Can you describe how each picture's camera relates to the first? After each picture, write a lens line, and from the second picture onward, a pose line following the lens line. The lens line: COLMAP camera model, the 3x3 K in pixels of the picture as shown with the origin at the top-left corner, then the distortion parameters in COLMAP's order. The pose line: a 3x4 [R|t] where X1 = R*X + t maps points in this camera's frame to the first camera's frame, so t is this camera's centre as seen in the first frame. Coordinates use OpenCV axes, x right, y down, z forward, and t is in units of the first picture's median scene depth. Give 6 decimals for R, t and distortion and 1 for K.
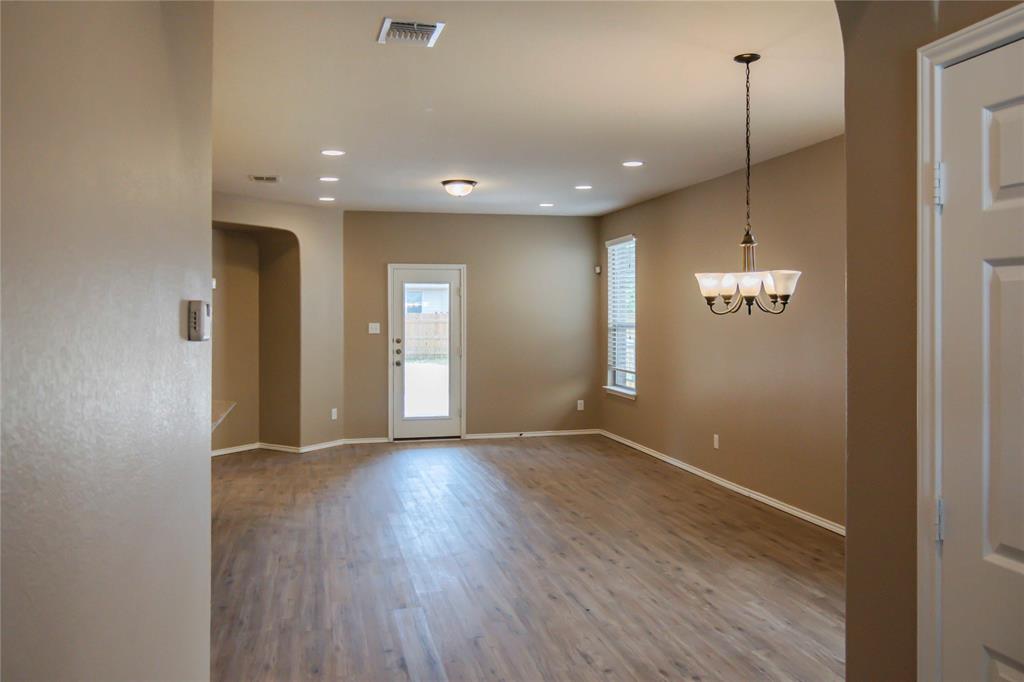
lens RADIAL K [[829.2, 0, 503.6], [0, 829.2, 317.3], [0, 0, 1]] dist [-0.006759, -0.005814]
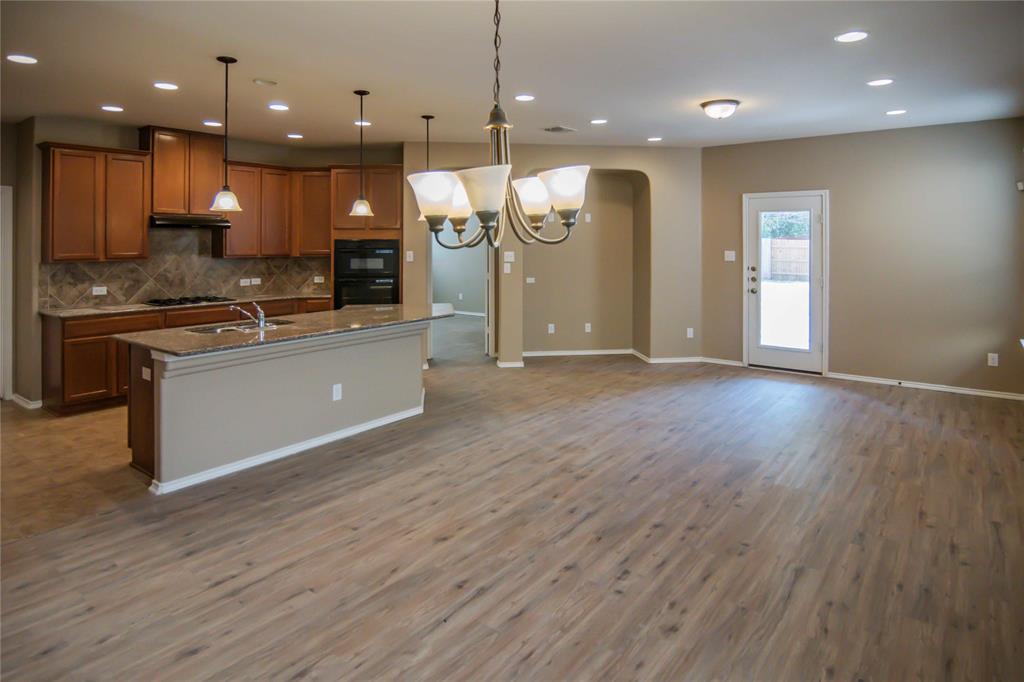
lens RADIAL K [[595.2, 0, 508.5], [0, 595.2, 238.2], [0, 0, 1]] dist [-0.009126, -0.002287]
pose [[0.623944, -0.001895, -0.781467, 0.284016], [-0.005629, 0.999960, -0.006919, -0.002860], [0.781449, 0.008716, 0.623908, 0.340148]]
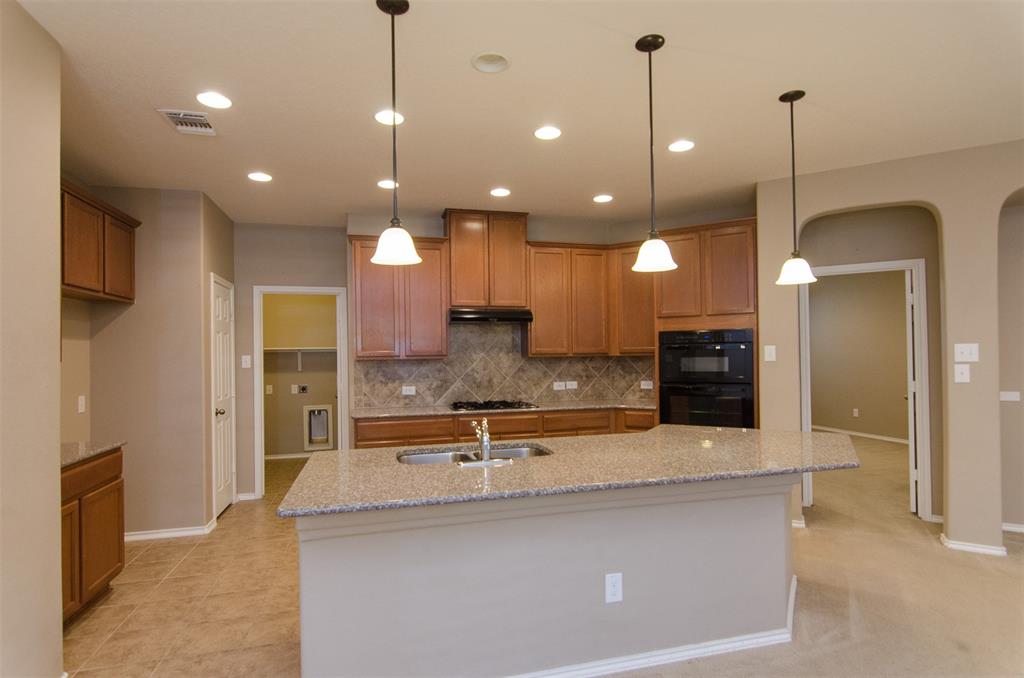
lens RADIAL K [[519.1, 0, 510.3], [0, 519.1, 347.3], [0, 0, 1]] dist [0.006370, 0.000547]
pose [[0.018243, -0.012043, -0.999761, 0.223806], [0.006763, 0.999906, -0.011921, 0.001554], [0.999811, -0.006544, 0.018323, 0.377801]]
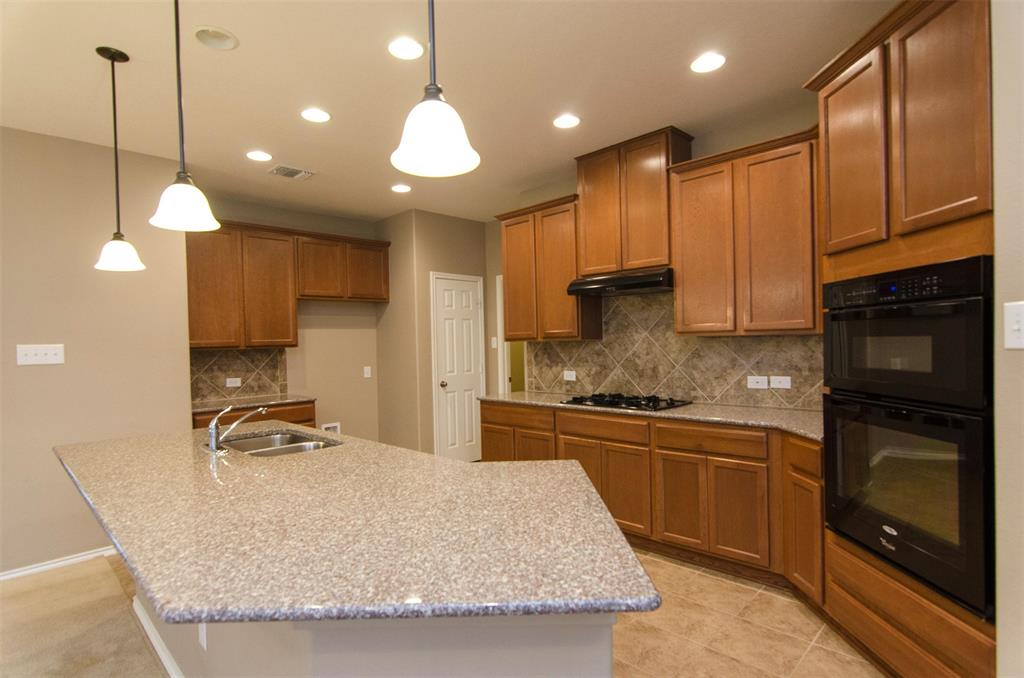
lens RADIAL K [[519.1, 0, 508.8], [0, 519.1, 342.3], [0, 0, 1]] dist [0.006370, 0.000547]
pose [[-0.851392, 0.024437, -0.523961, 0.163232], [0.023843, 0.999685, 0.007882, 0.001967], [0.523988, -0.005783, -0.851706, 0.448613]]
